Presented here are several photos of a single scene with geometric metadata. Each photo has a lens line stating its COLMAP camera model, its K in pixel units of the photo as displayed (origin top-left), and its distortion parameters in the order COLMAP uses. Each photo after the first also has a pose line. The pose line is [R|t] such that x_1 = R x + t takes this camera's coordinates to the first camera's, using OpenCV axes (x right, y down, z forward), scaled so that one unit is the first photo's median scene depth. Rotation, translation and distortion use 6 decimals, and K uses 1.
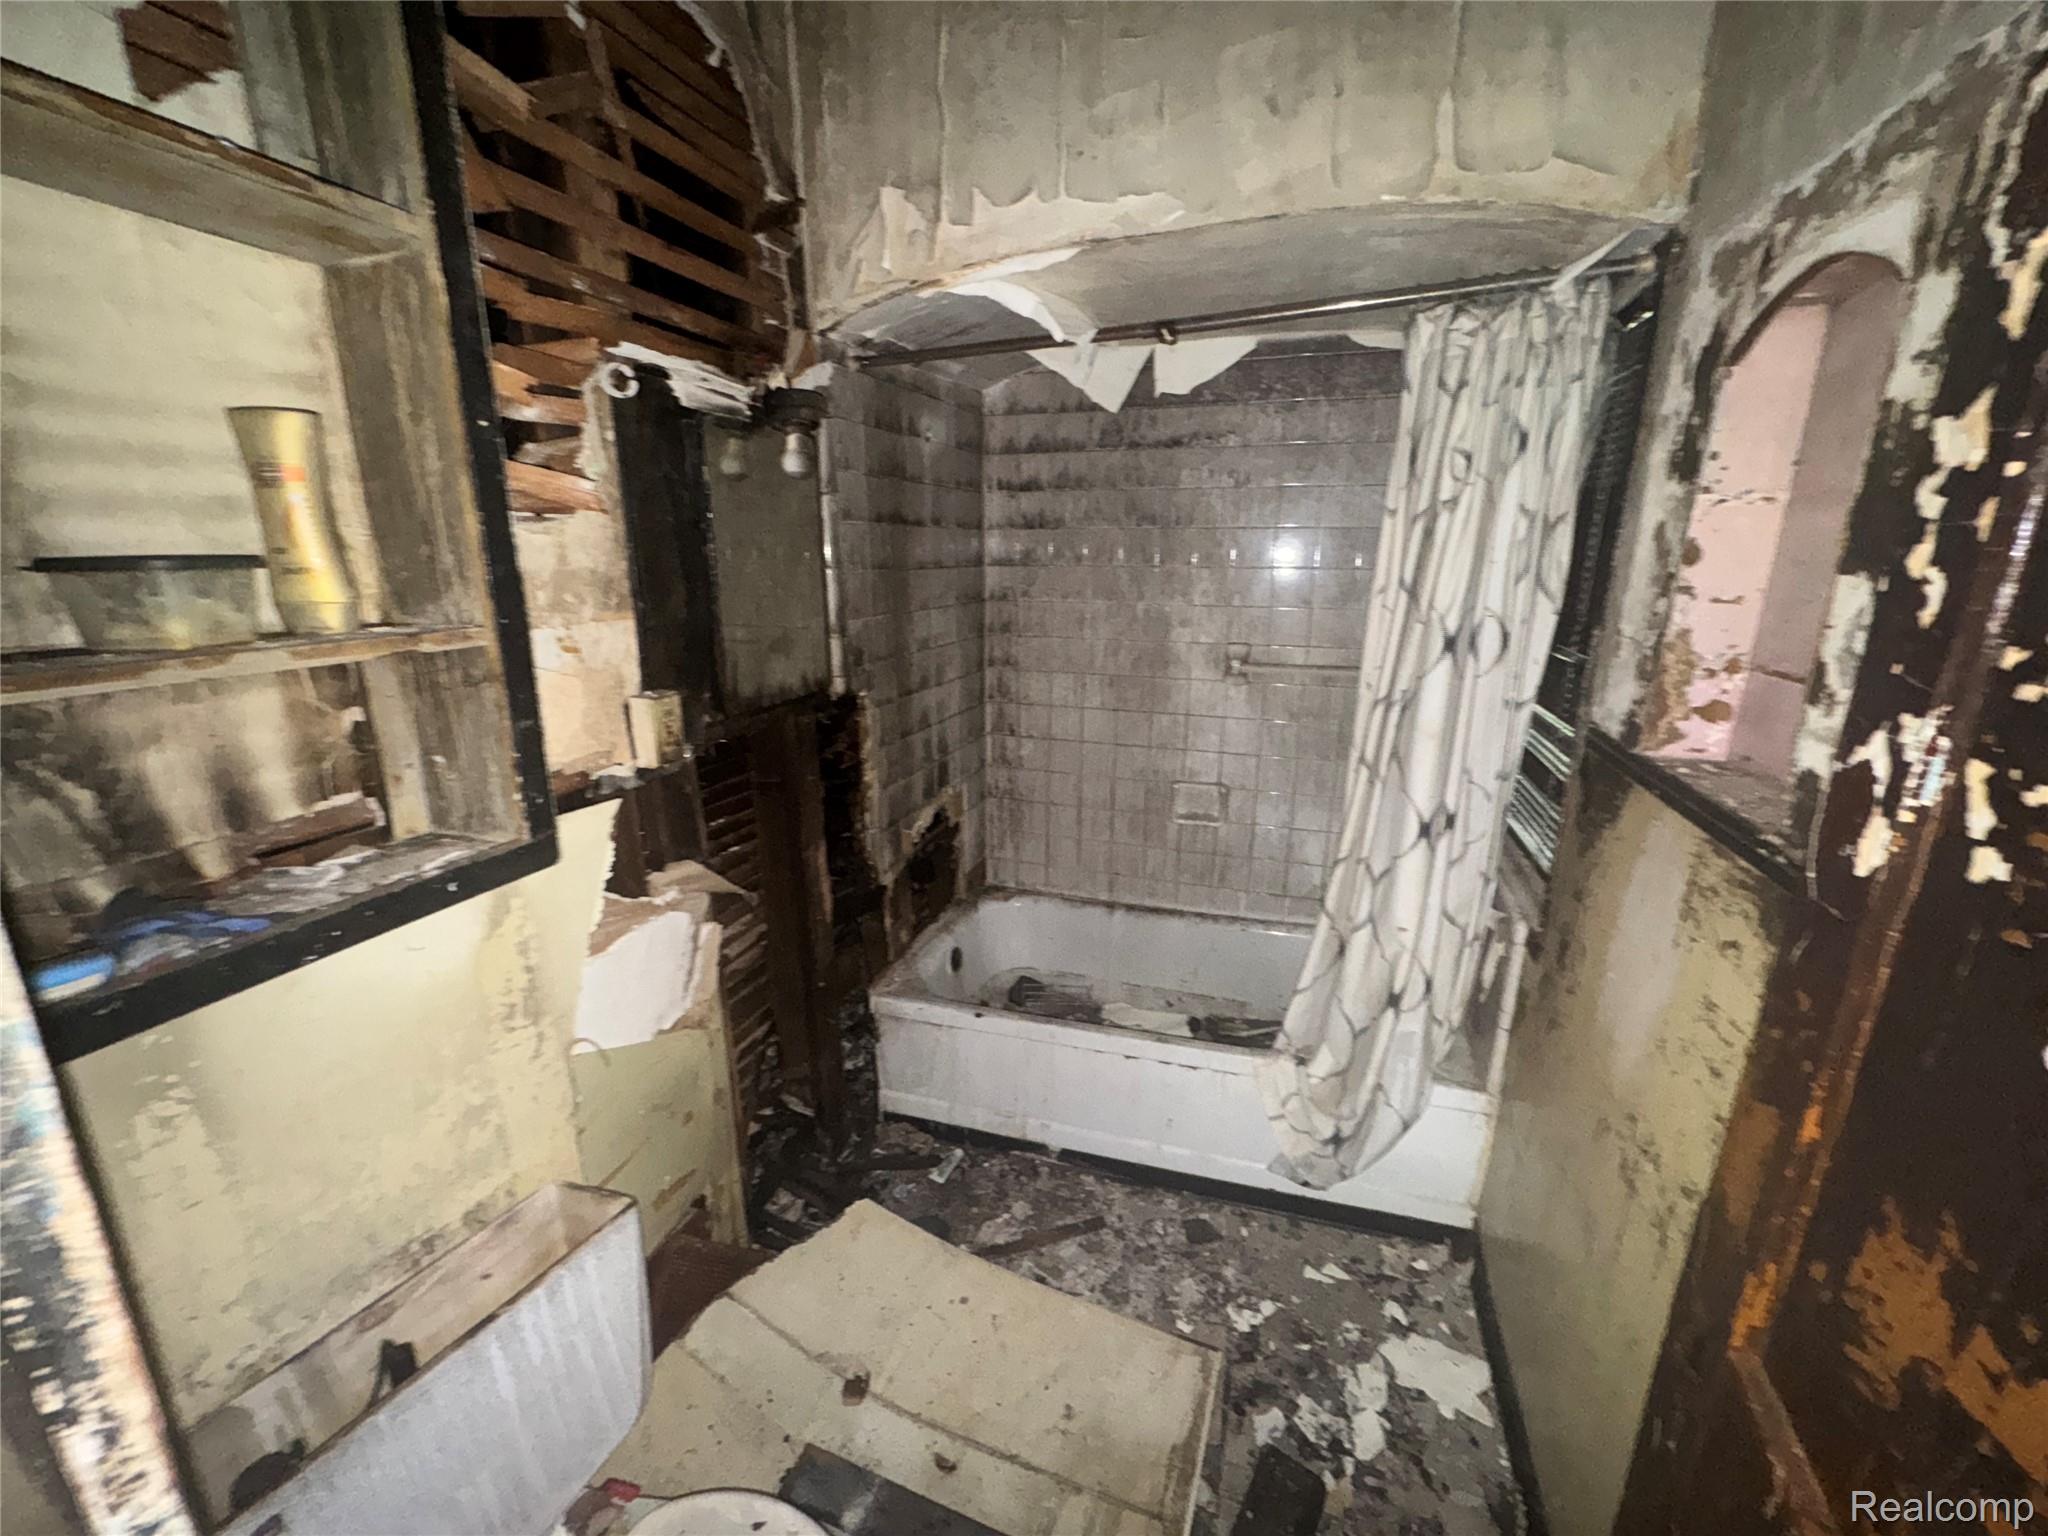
lens RADIAL K [[820.4, 0, 1021.6], [0, 820.4, 767.6], [0, 0, 1]] dist [-0.004711, 0.000833]
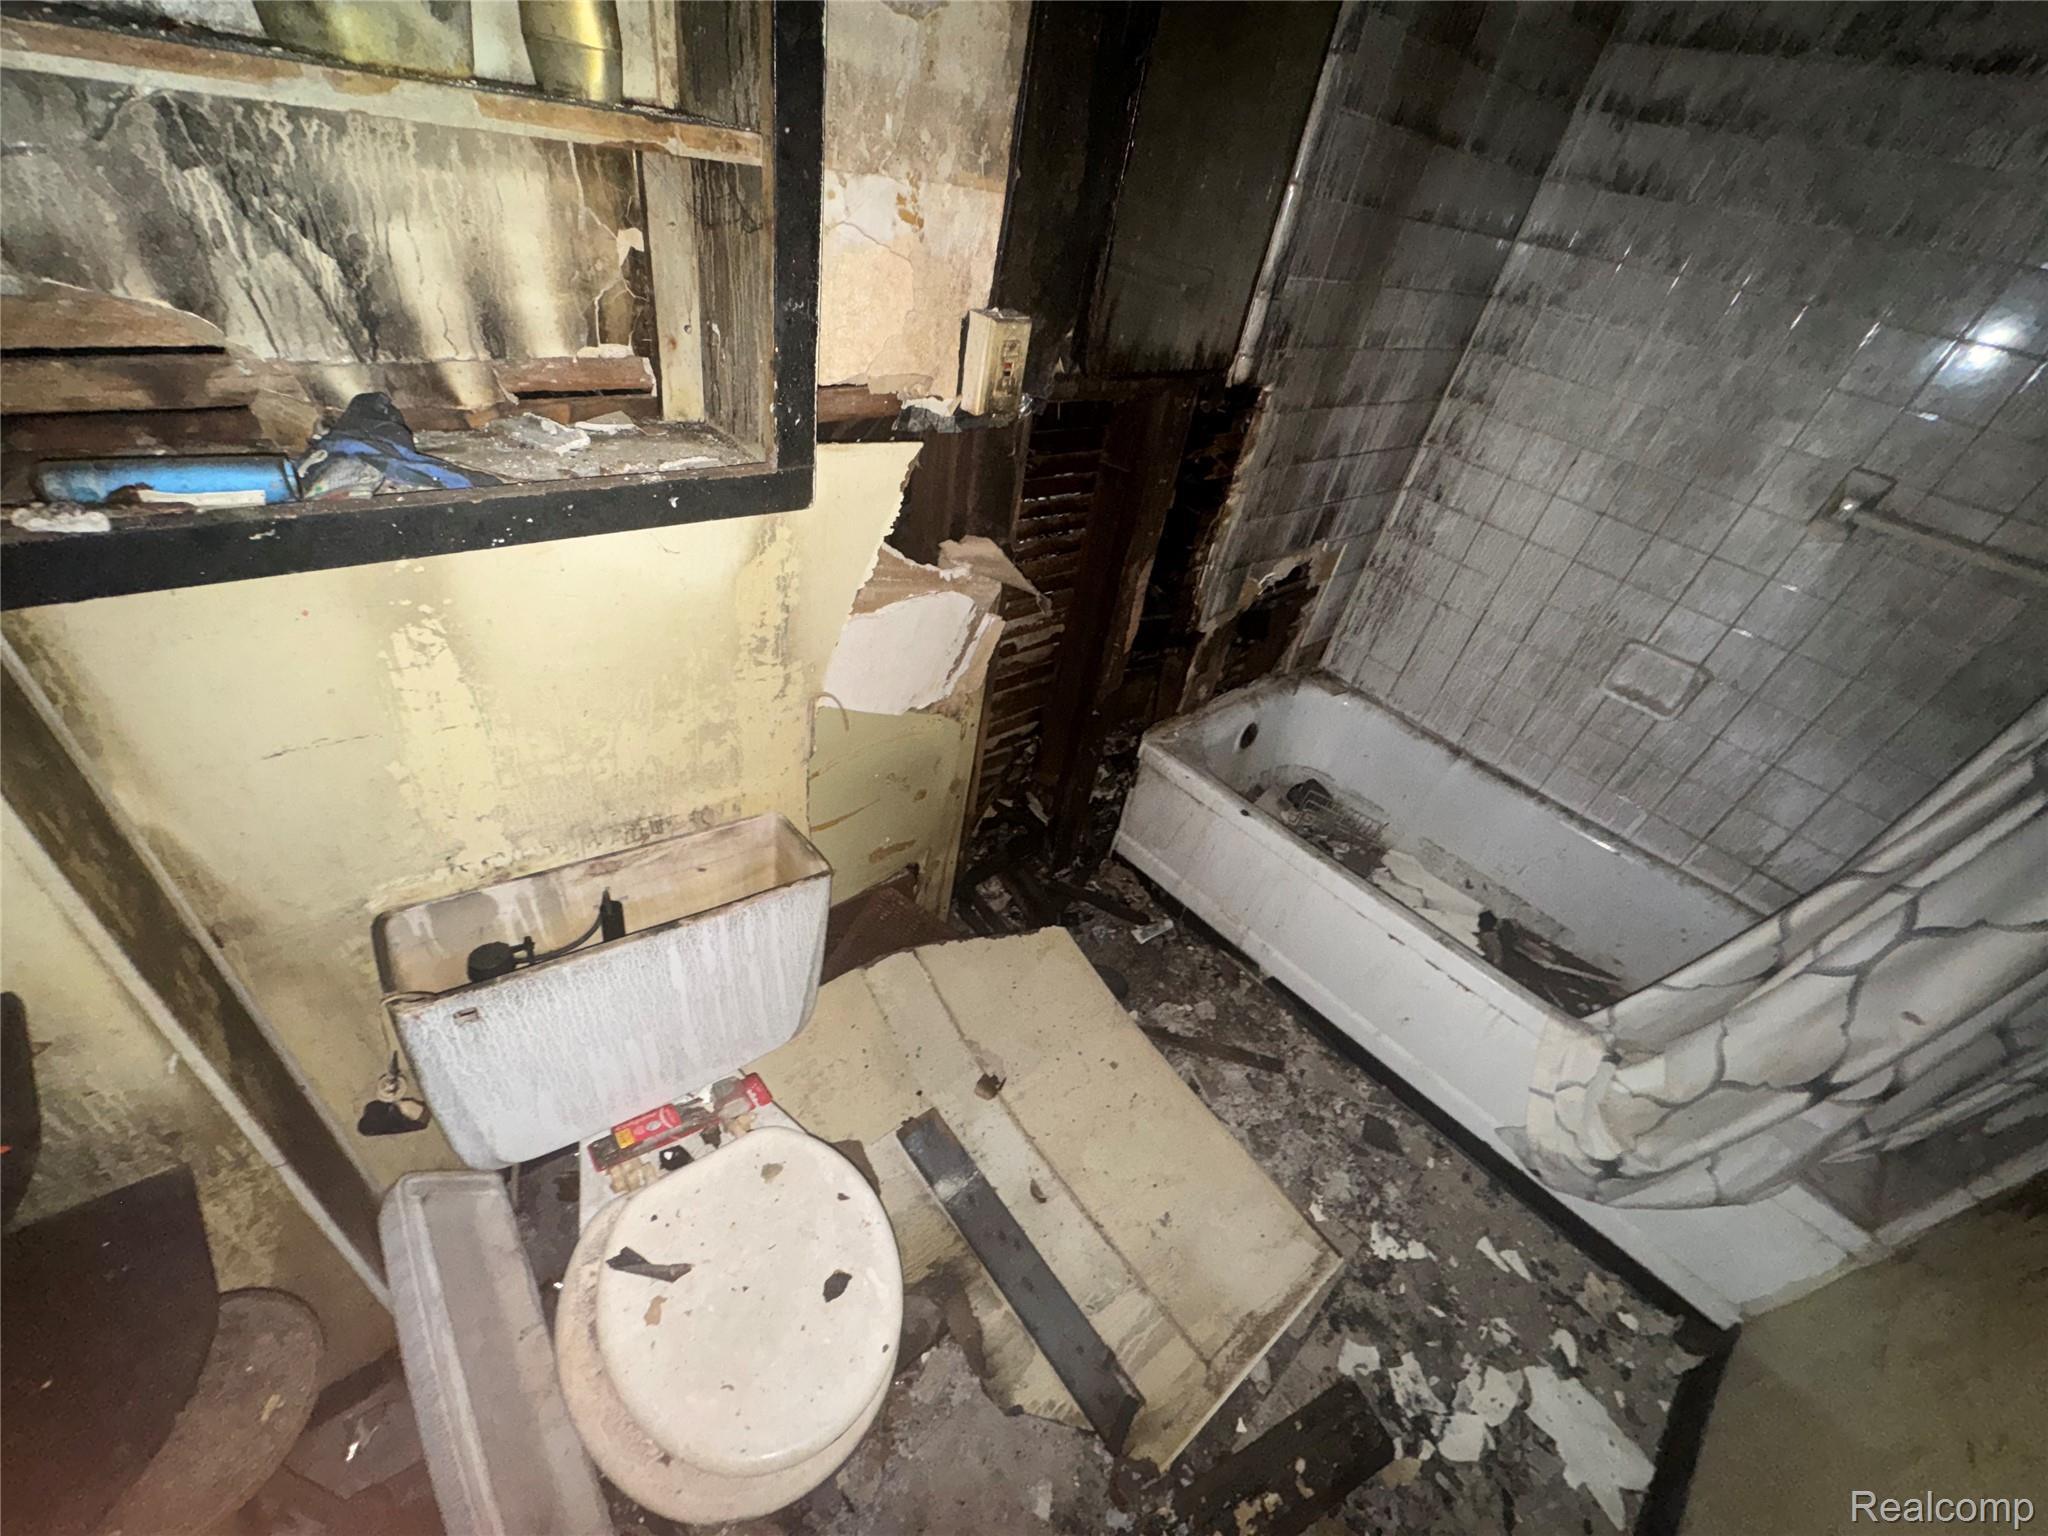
lens RADIAL K [[820.4, 0, 1023.3], [0, 820.4, 769.1], [0, 0, 1]] dist [-0.004711, 0.000833]
pose [[0.861087, 0.416964, -0.290981, -0.024629], [-0.287672, 0.871396, 0.397383, -0.021723], [0.419254, -0.258475, 0.870297, 0.175931]]
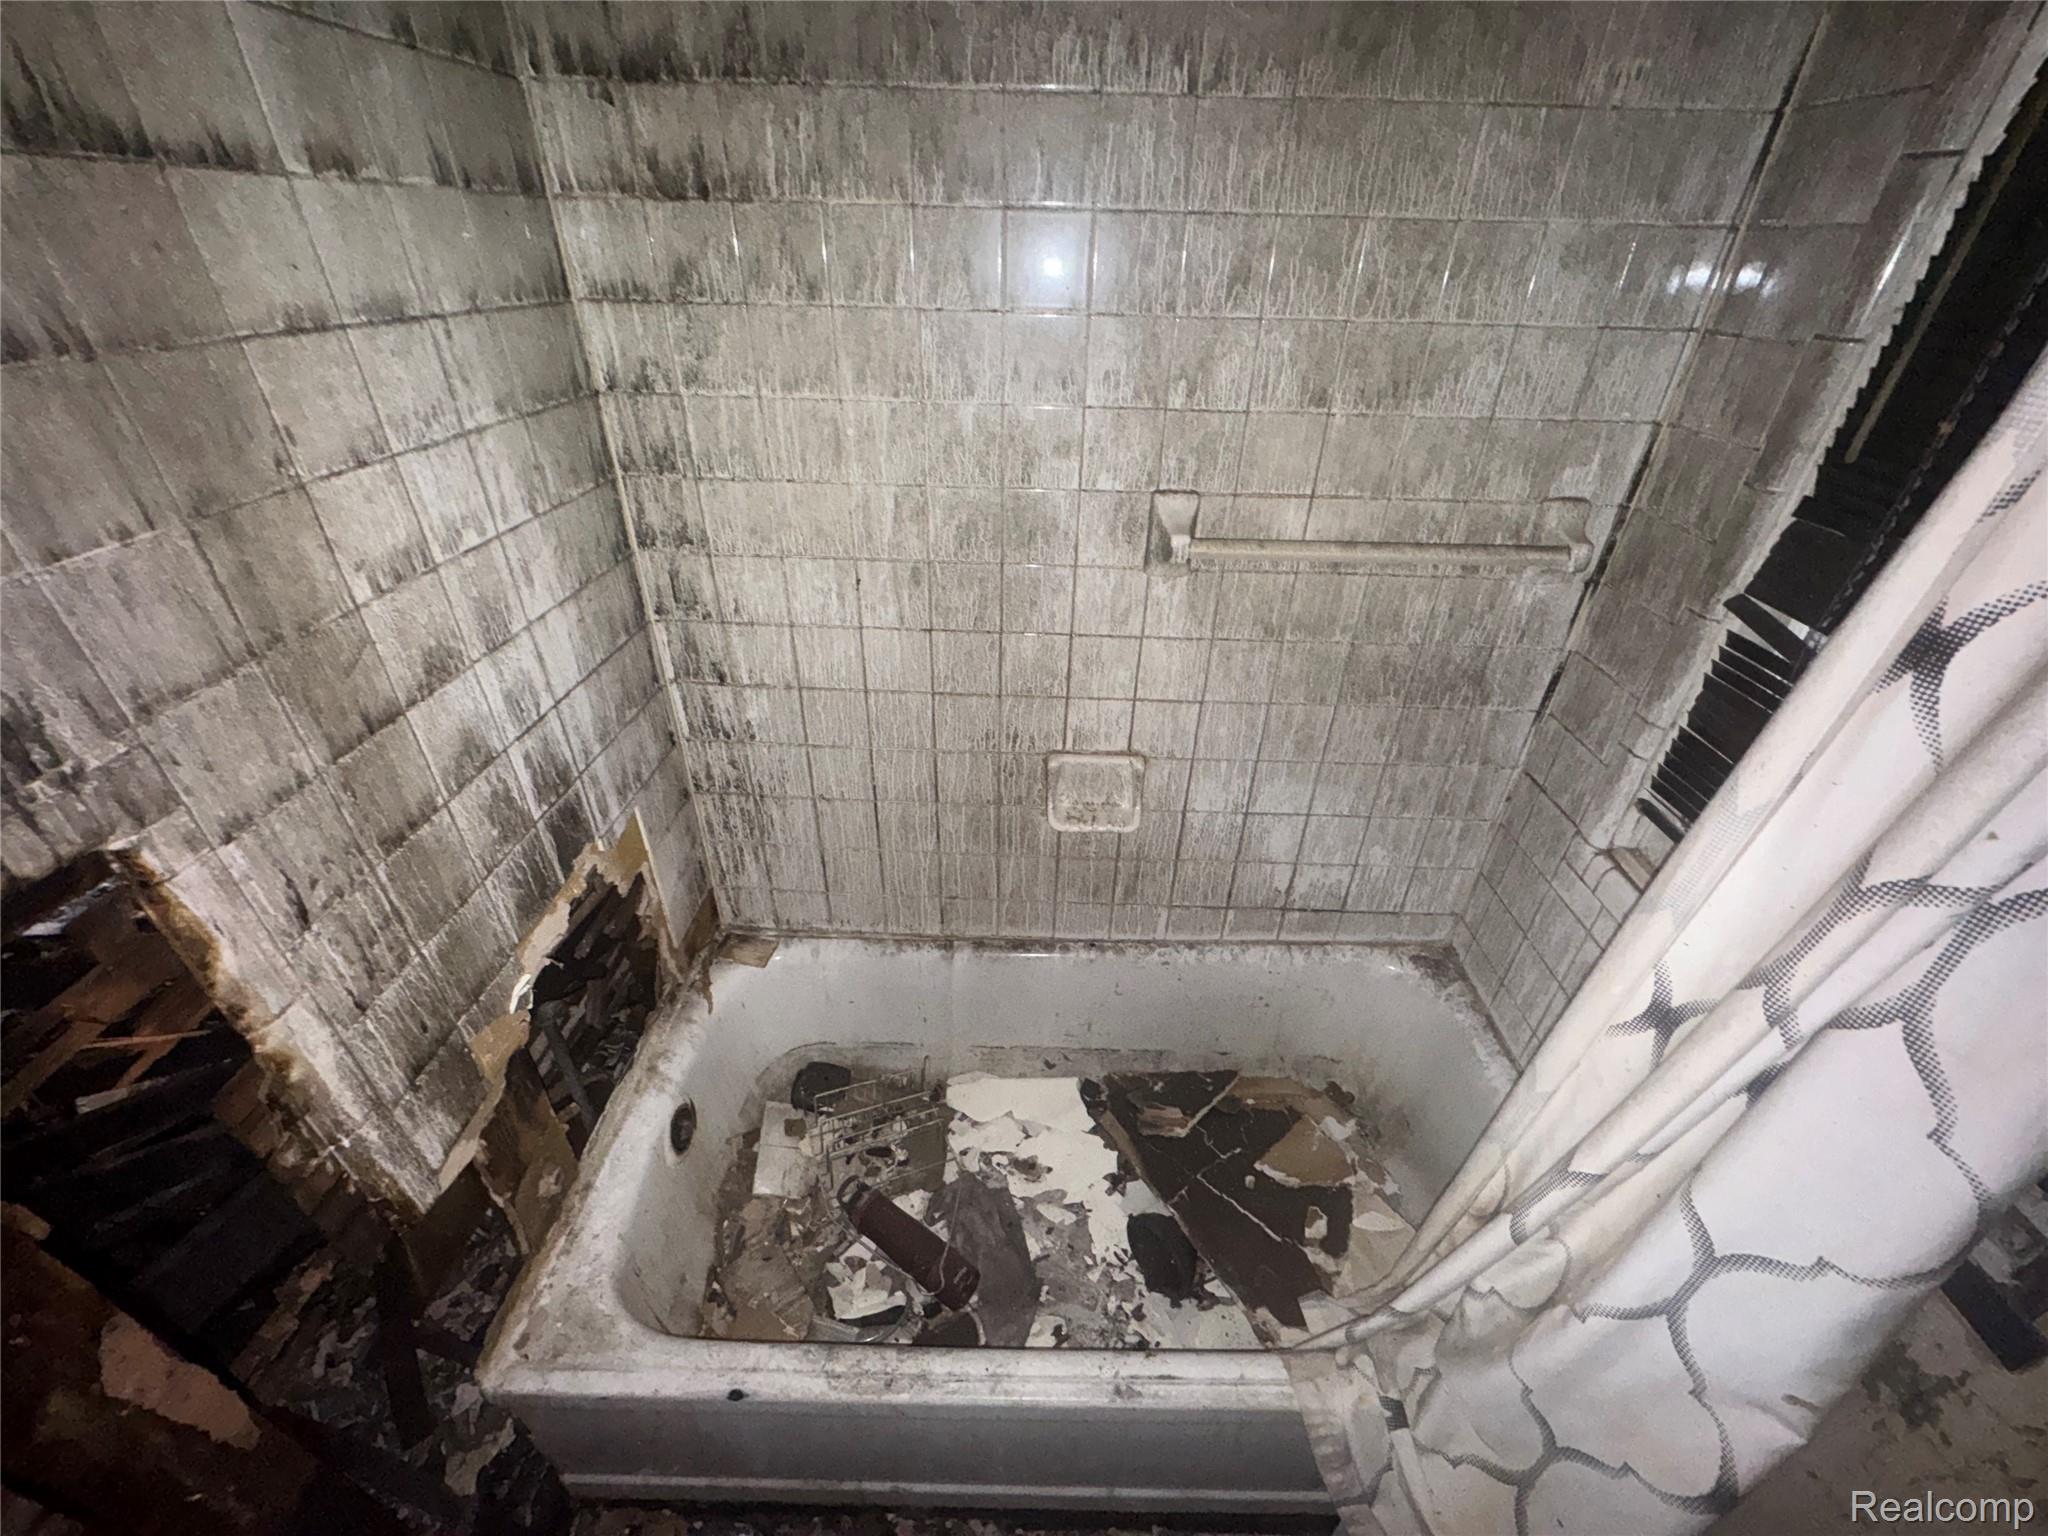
lens RADIAL K [[820.4, 0, 1026.5], [0, 820.4, 772.0], [0, 0, 1]] dist [-0.004711, 0.000833]
pose [[0.954465, -0.144450, 0.261017, 0.041211], [0.057223, 0.947355, 0.315030, -0.203830], [-0.292782, -0.285749, 0.912484, 0.723147]]
